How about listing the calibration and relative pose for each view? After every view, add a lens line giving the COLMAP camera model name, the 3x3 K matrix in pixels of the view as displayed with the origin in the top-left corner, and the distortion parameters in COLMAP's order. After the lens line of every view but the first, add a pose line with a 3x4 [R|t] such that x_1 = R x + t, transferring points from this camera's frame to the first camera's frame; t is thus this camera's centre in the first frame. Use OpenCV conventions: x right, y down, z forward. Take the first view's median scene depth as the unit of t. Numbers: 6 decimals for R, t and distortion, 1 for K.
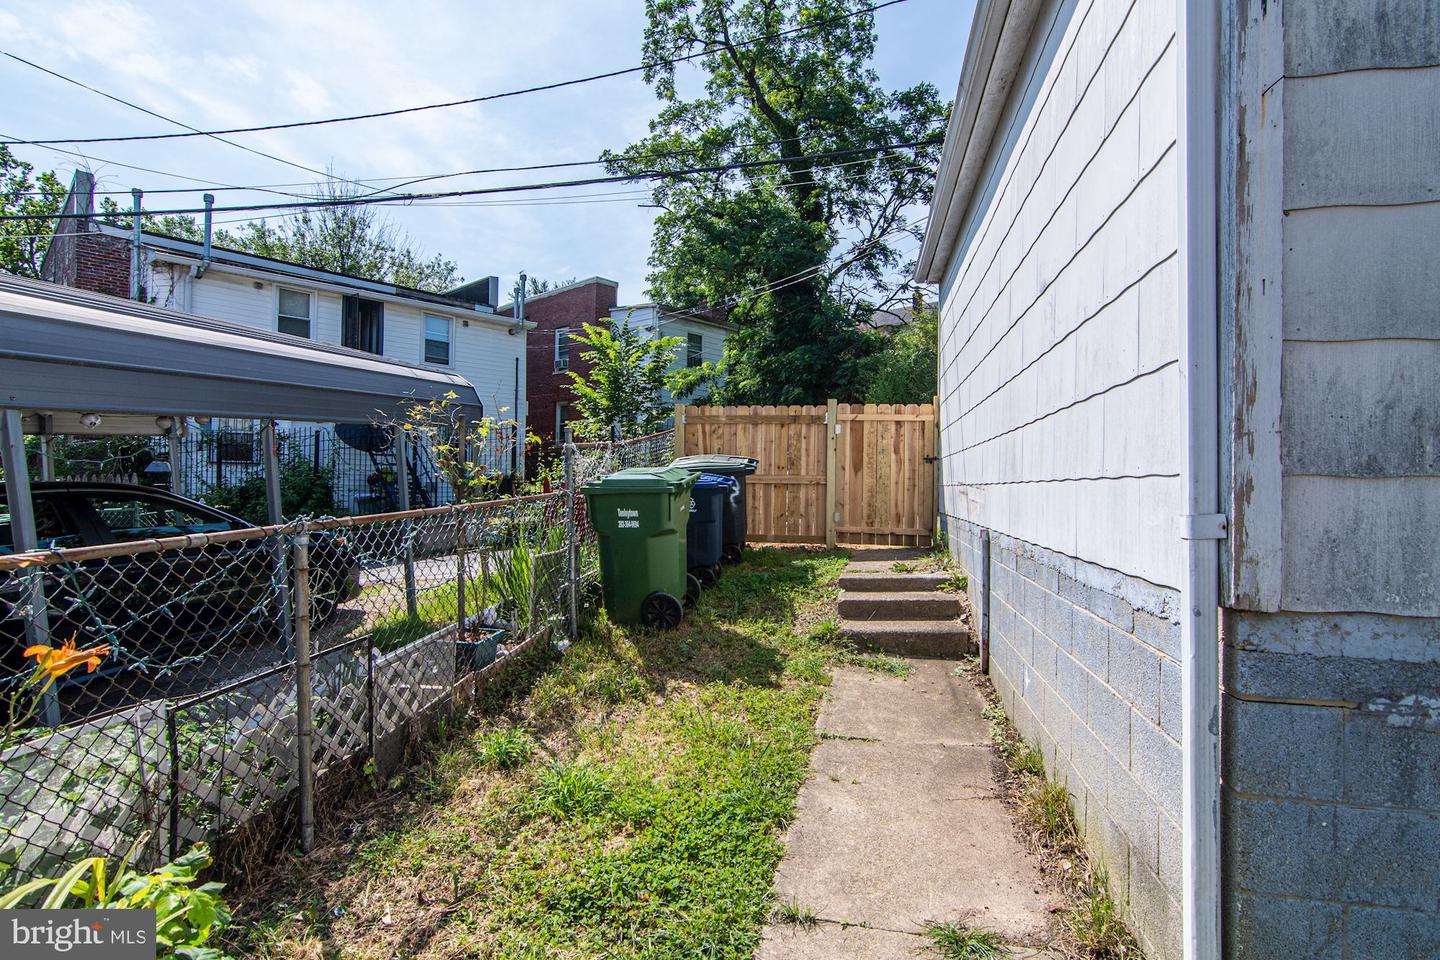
lens RADIAL K [[718.0, 0, 743.1], [0, 718.0, 477.8], [0, 0, 1]] dist [-0.003435, 0.000692]
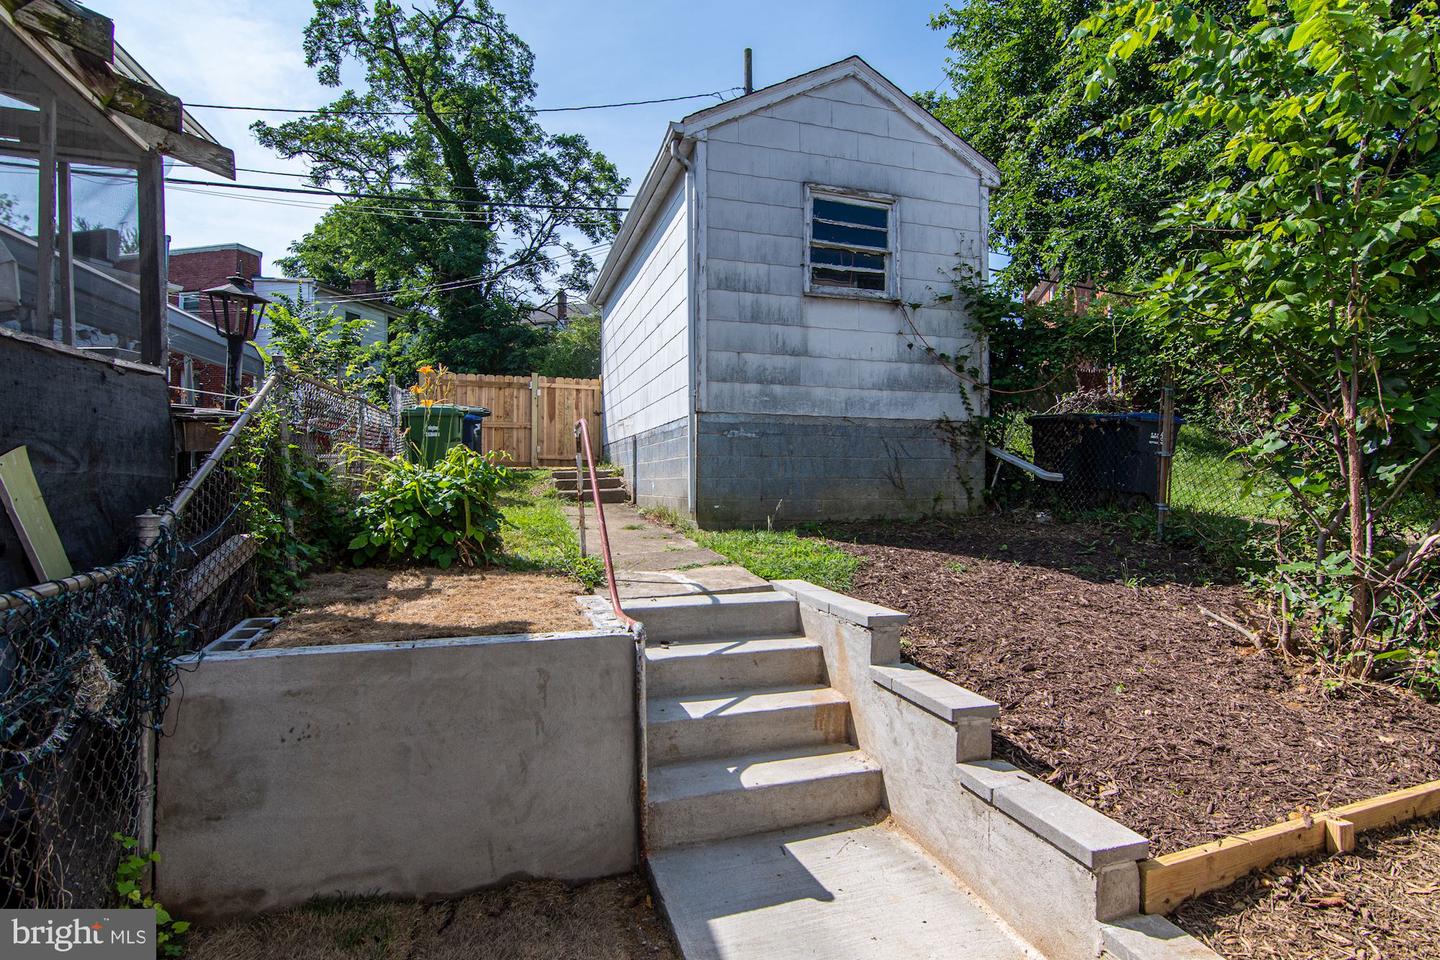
lens RADIAL K [[718.0, 0, 743.1], [0, 718.0, 477.8], [0, 0, 1]] dist [-0.003435, 0.000692]
pose [[0.878777, -0.006840, 0.477184, -0.091583], [0.004611, 0.999972, 0.005843, 0.045307], [-0.477211, -0.002935, 0.878784, -0.236619]]
